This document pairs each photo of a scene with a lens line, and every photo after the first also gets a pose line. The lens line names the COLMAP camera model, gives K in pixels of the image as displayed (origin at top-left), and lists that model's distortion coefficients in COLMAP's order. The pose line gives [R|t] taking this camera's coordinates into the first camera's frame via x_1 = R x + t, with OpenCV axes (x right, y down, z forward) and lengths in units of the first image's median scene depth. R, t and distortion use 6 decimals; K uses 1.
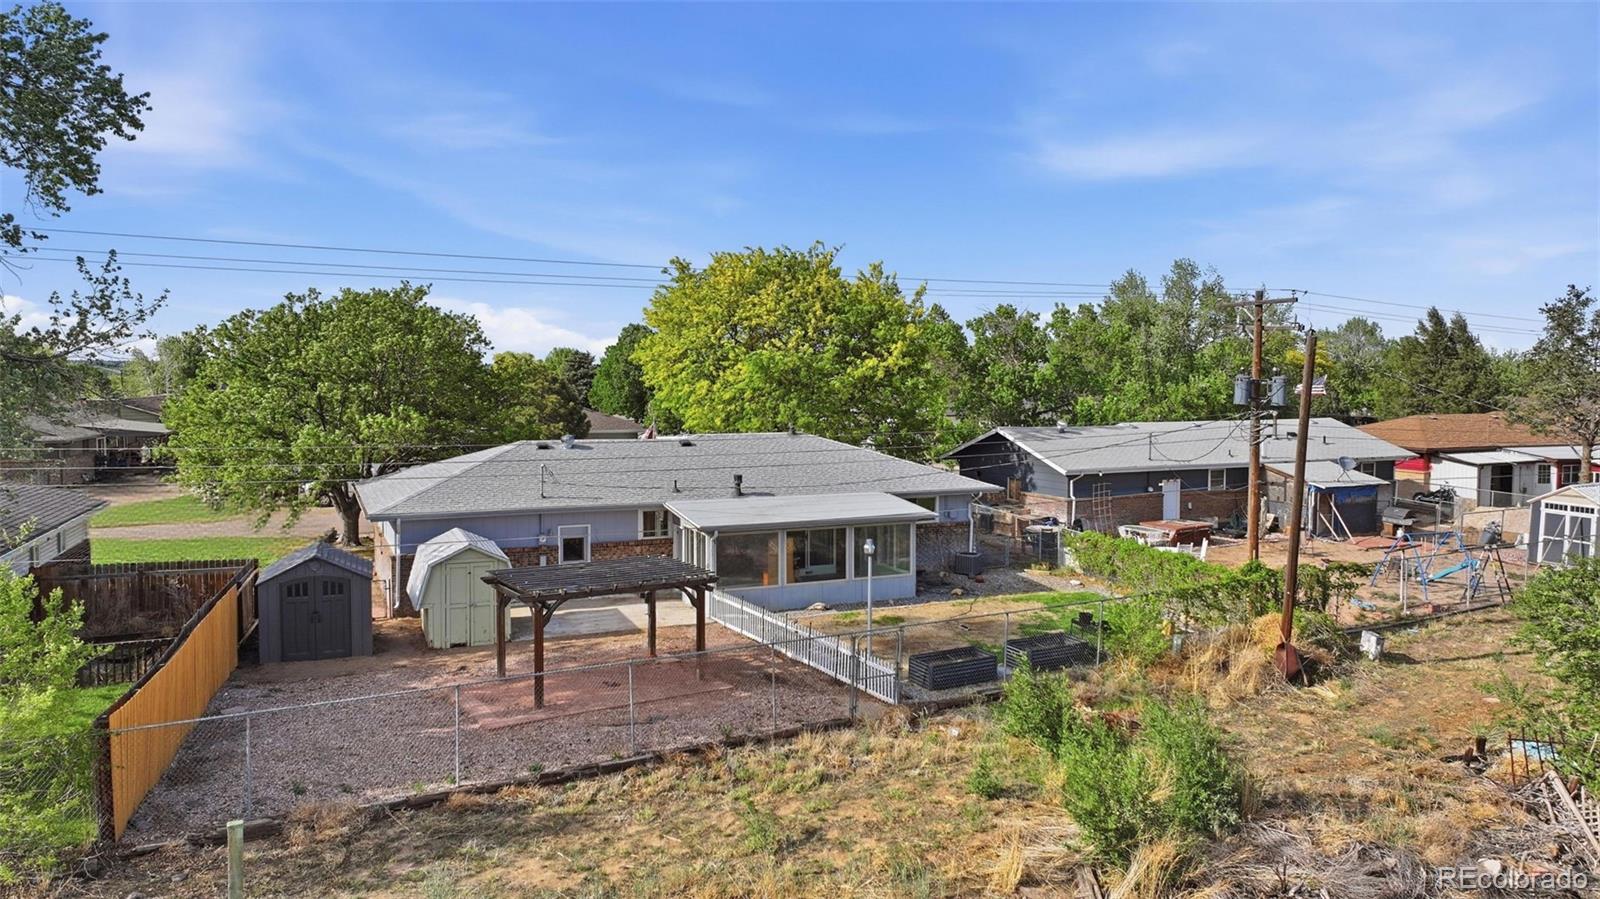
lens RADIAL K [[1106.0, 0, 800.0], [0, 1106.0, 449.5], [0, 0, 1]] dist [0.003377, 0.001818]
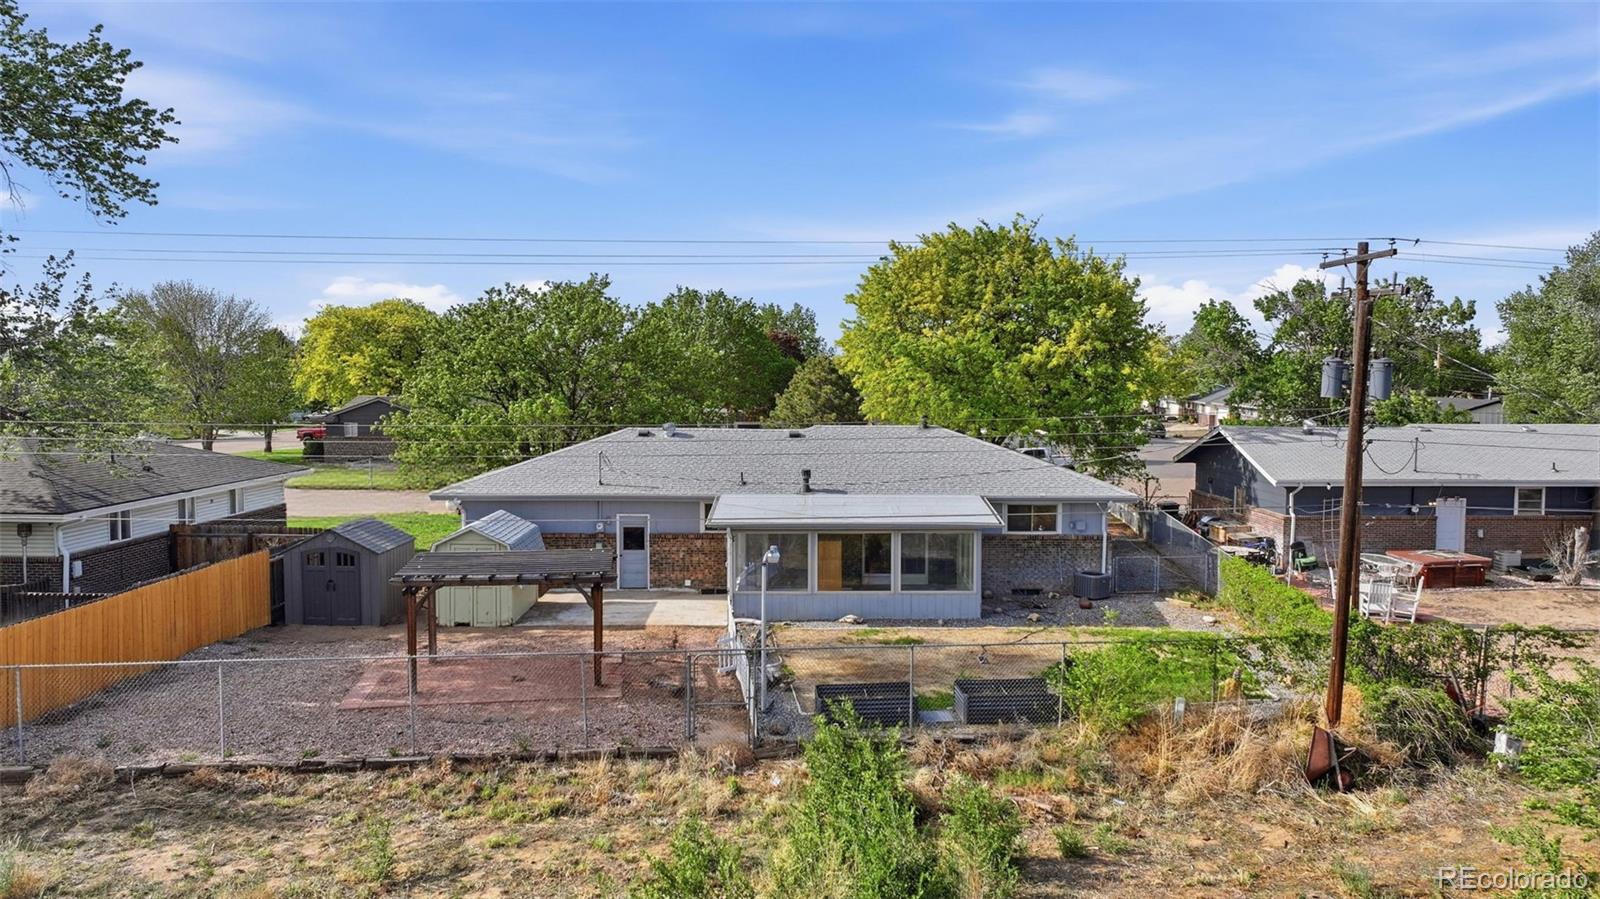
lens RADIAL K [[1106.0, 0, 800.0], [0, 1106.0, 449.5], [0, 0, 1]] dist [0.003377, 0.001818]
pose [[0.916139, 0.029738, -0.399757, 0.349210], [-0.027633, 0.999557, 0.011031, -0.004268], [0.399908, 0.000940, 0.916555, 0.171240]]
